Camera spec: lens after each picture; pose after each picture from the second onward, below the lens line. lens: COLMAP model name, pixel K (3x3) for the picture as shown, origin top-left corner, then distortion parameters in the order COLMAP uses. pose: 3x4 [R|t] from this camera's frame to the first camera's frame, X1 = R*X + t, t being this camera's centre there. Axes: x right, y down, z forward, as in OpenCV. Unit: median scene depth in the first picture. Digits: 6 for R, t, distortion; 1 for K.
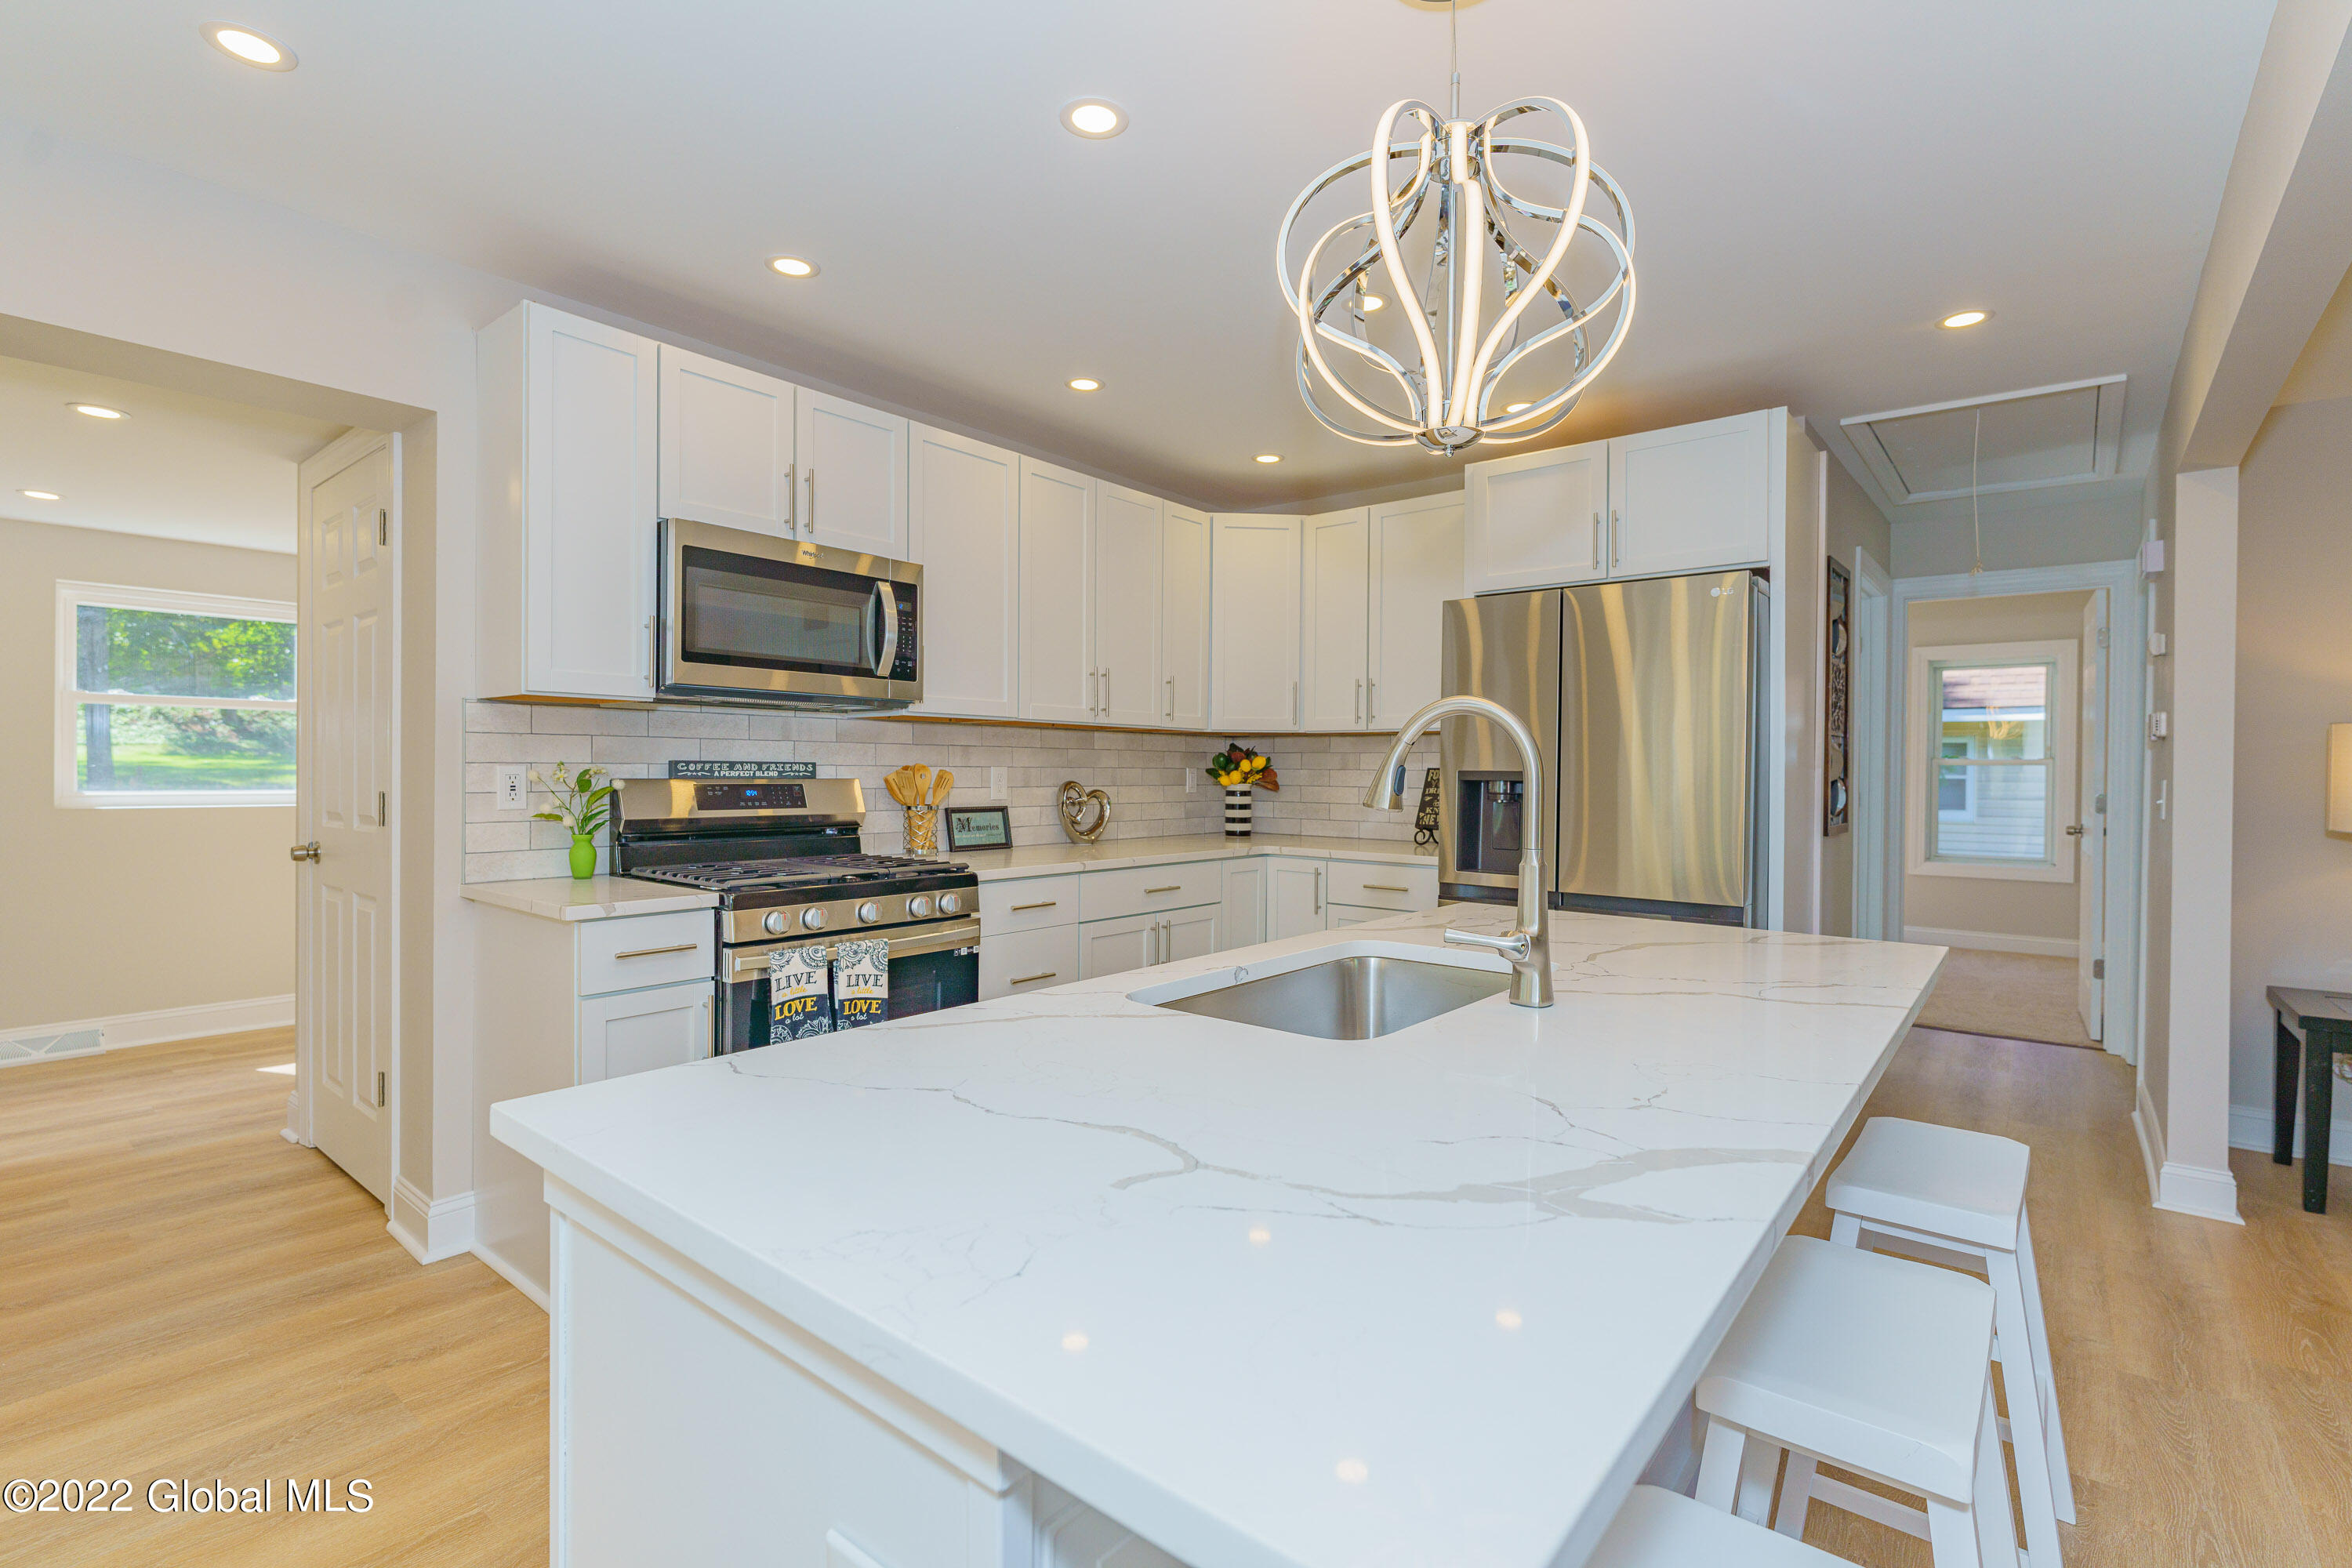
lens RADIAL K [[1080.4, 0, 1174.0], [0, 1080.4, 767.1], [0, 0, 1]] dist [-0.005355, 0.002128]
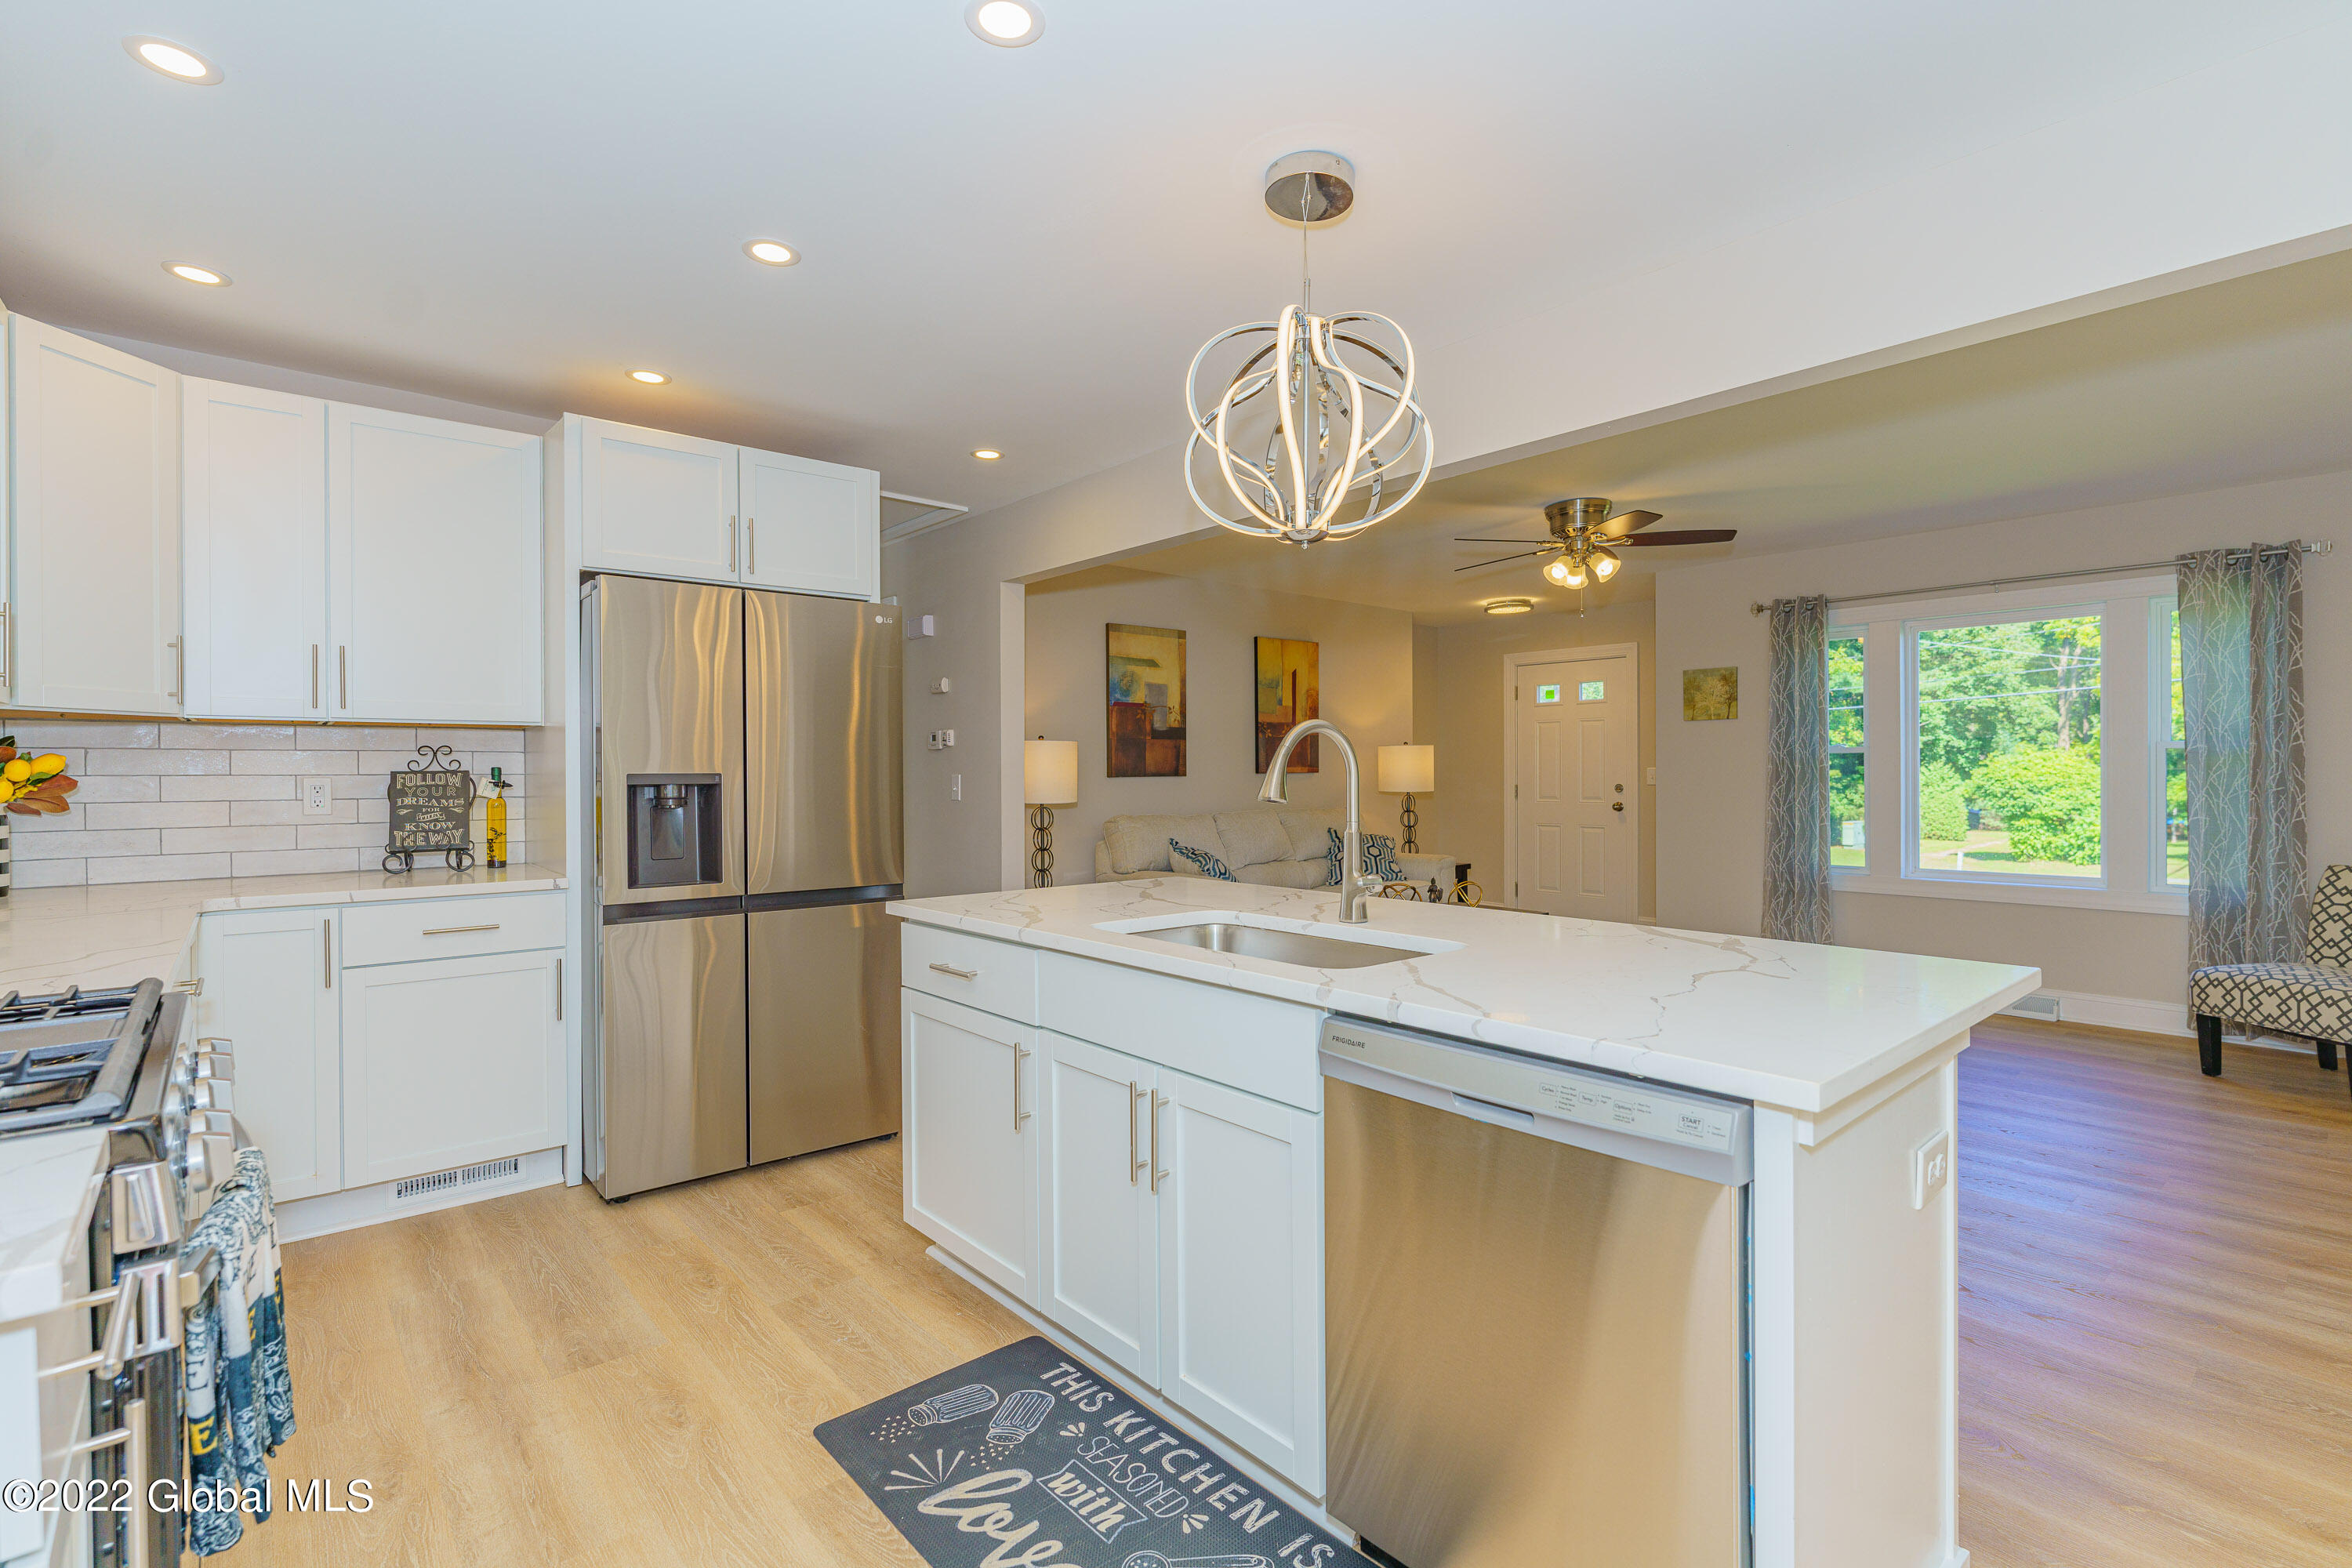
lens RADIAL K [[1080.4, 0, 1185.7], [0, 1080.4, 771.6], [0, 0, 1]] dist [-0.005355, 0.002128]
pose [[0.168563, -0.010505, 0.985635, -0.555585], [0.003951, 0.999942, 0.009982, -0.005854], [-0.985683, 0.002211, 0.168594, 0.441497]]
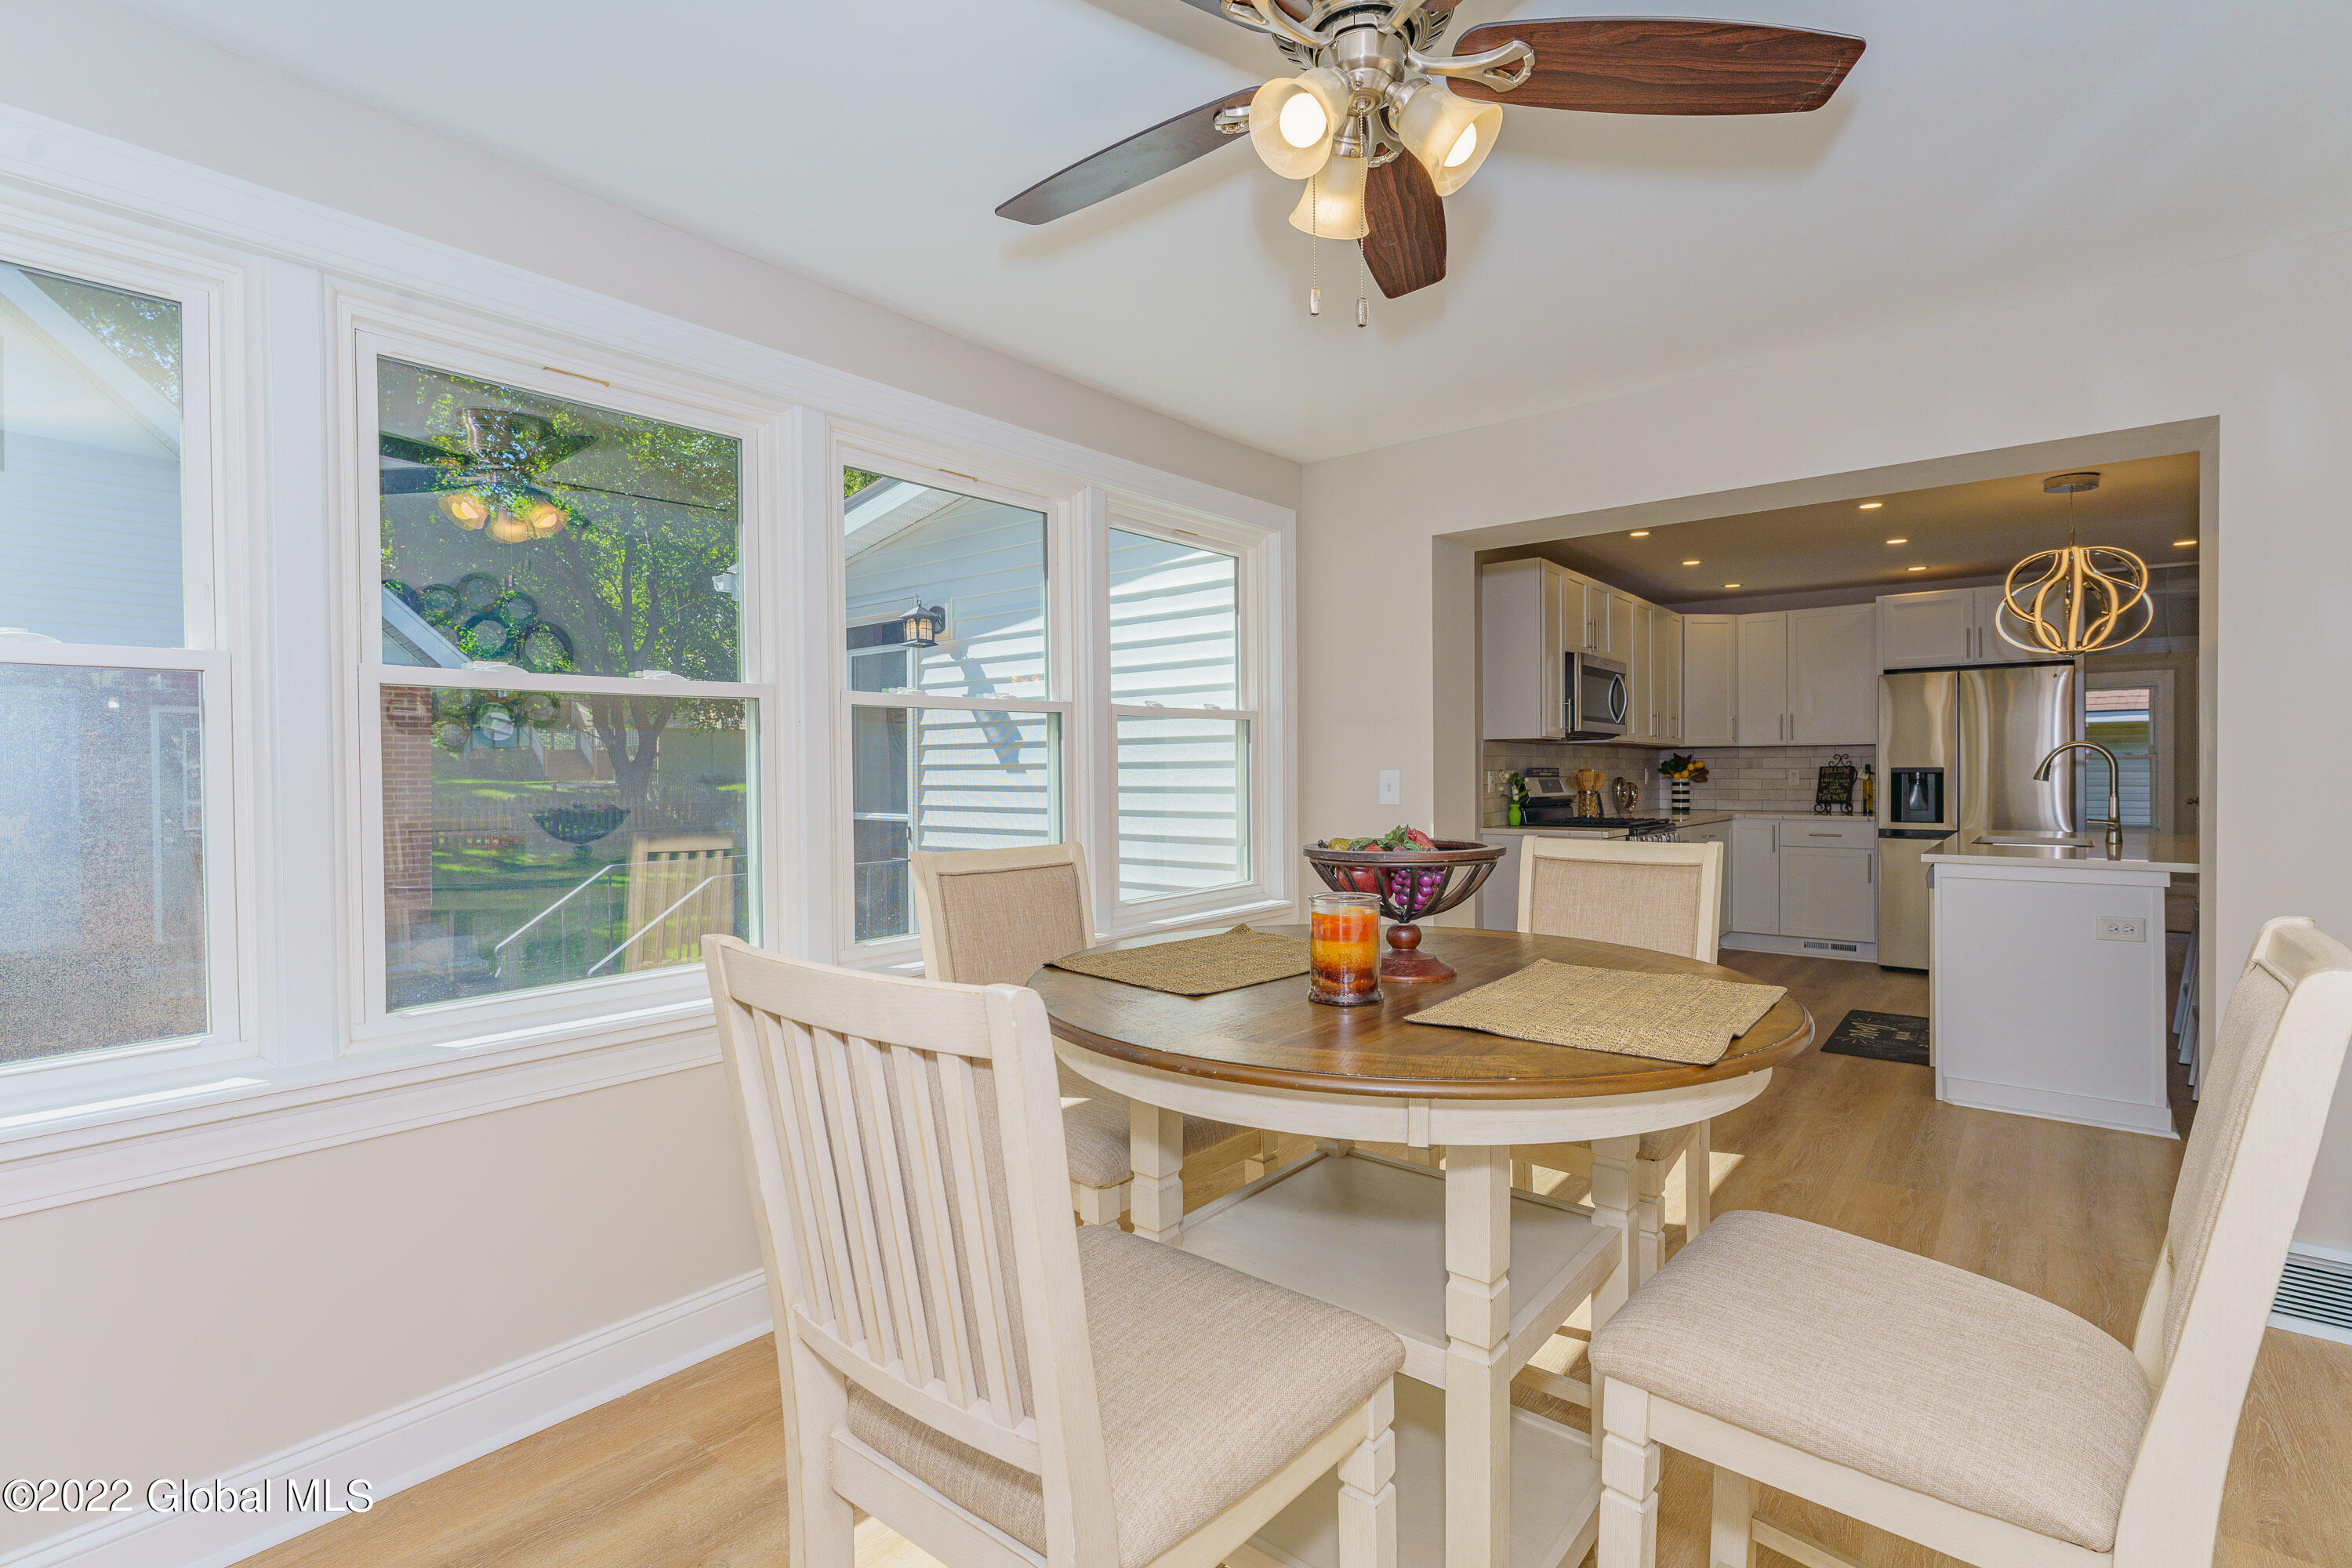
lens RADIAL K [[1080.4, 0, 1169.9], [0, 1080.4, 783.2], [0, 0, 1]] dist [-0.005355, 0.002128]
pose [[0.999884, -0.014357, -0.005105, -1.034559], [0.014411, 0.999839, 0.010725, -0.008218], [0.004950, -0.010798, 0.999929, -0.926453]]
